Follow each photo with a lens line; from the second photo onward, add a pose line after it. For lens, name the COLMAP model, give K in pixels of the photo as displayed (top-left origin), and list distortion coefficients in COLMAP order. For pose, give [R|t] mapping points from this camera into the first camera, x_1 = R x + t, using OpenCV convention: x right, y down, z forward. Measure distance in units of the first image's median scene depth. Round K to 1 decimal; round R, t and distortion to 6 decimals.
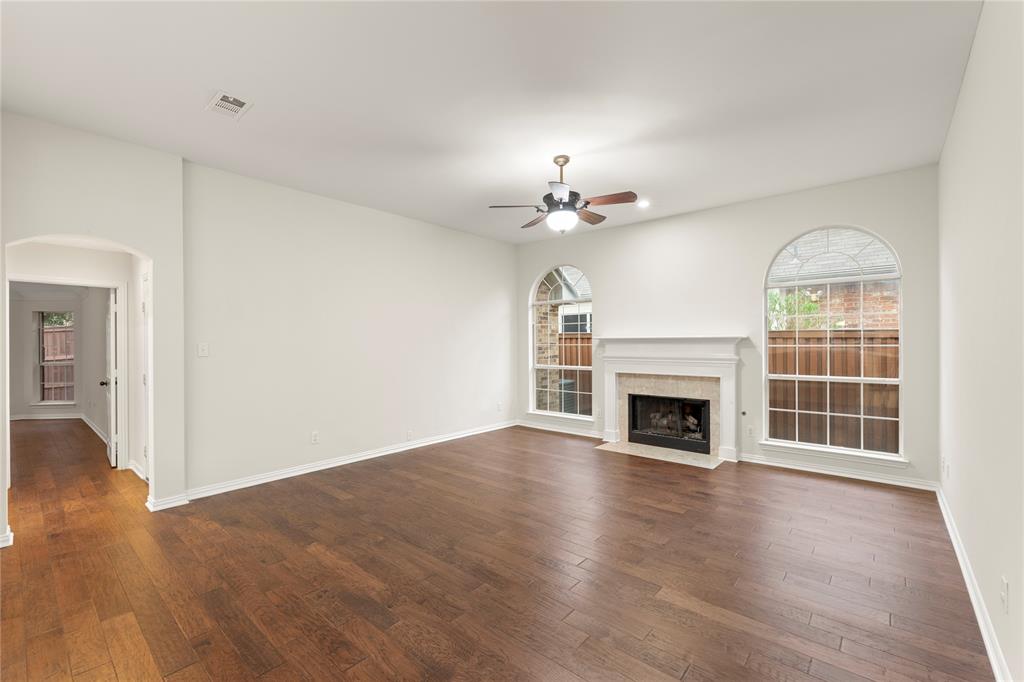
lens RADIAL K [[418.6, 0, 536.1], [0, 418.6, 339.2], [0, 0, 1]] dist [-0.000541, 0.001079]
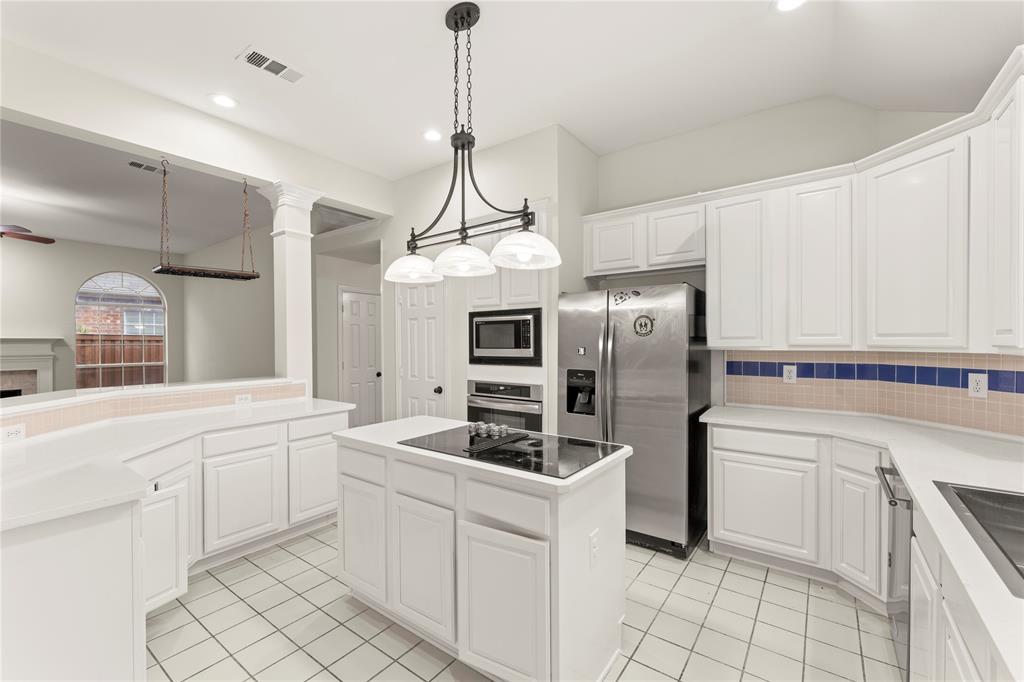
lens RADIAL K [[418.6, 0, 484.7], [0, 418.6, 343.0], [0, 0, 1]] dist [-0.000541, 0.001079]
pose [[-0.011546, 0.001943, 0.999931, -0.815757], [-0.005025, 0.999985, -0.002002, 0.004949], [-0.999921, -0.005047, -0.011536, -0.329302]]
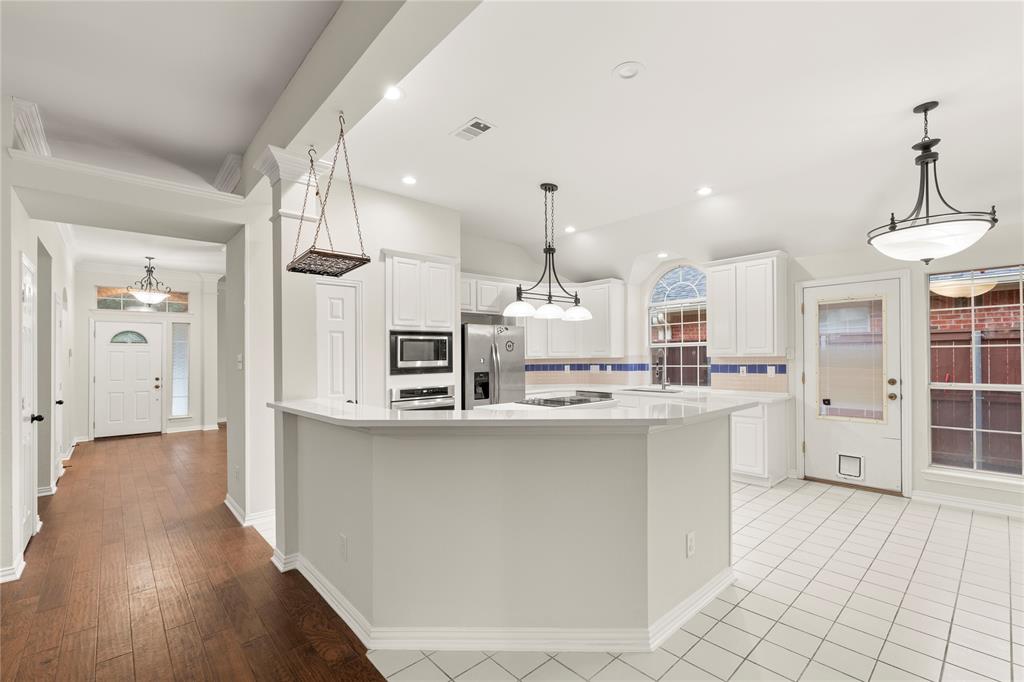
lens RADIAL K [[441.9, 0, 537.9], [0, 441.9, 357.6], [0, 0, 1]] dist [0.000925, -0.000523]
pose [[-0.988000, 0.017957, 0.153407, -0.515061], [0.017317, 0.999835, -0.005513, 0.014977], [-0.153480, -0.002790, -0.988148, 0.511416]]
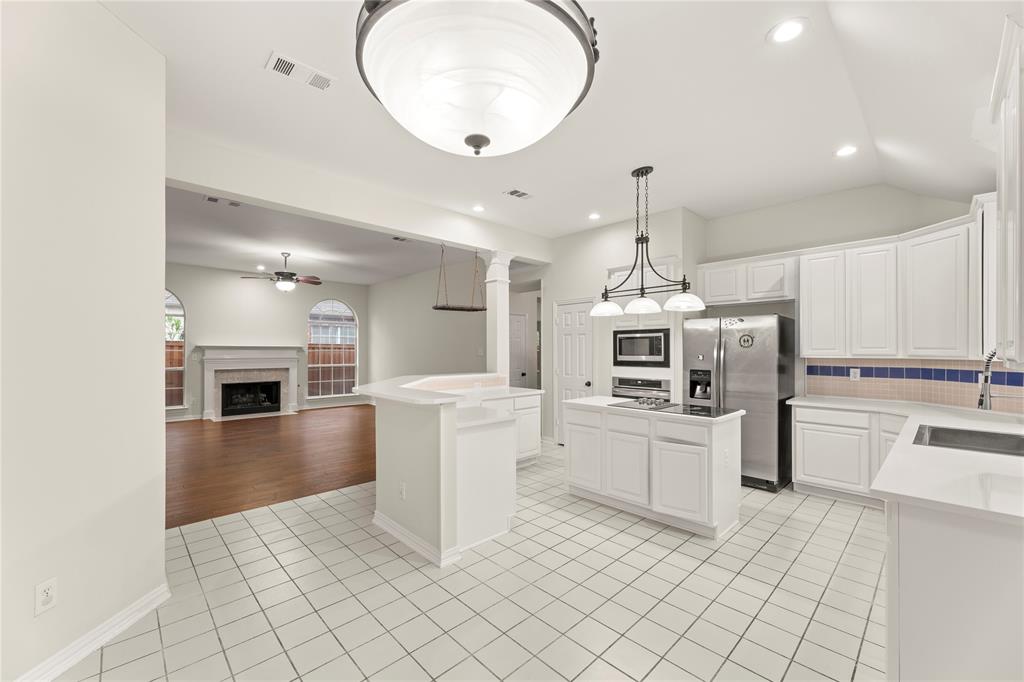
lens RADIAL K [[396.0, 0, 495.8], [0, 396.0, 347.7], [0, 0, 1]] dist [0.001202, 0.000356]
pose [[0.144977, 0.010450, 0.989380, -1.131260], [-0.011648, 0.999893, -0.008855, 0.006354], [-0.989367, -0.010240, 0.145083, -0.161453]]
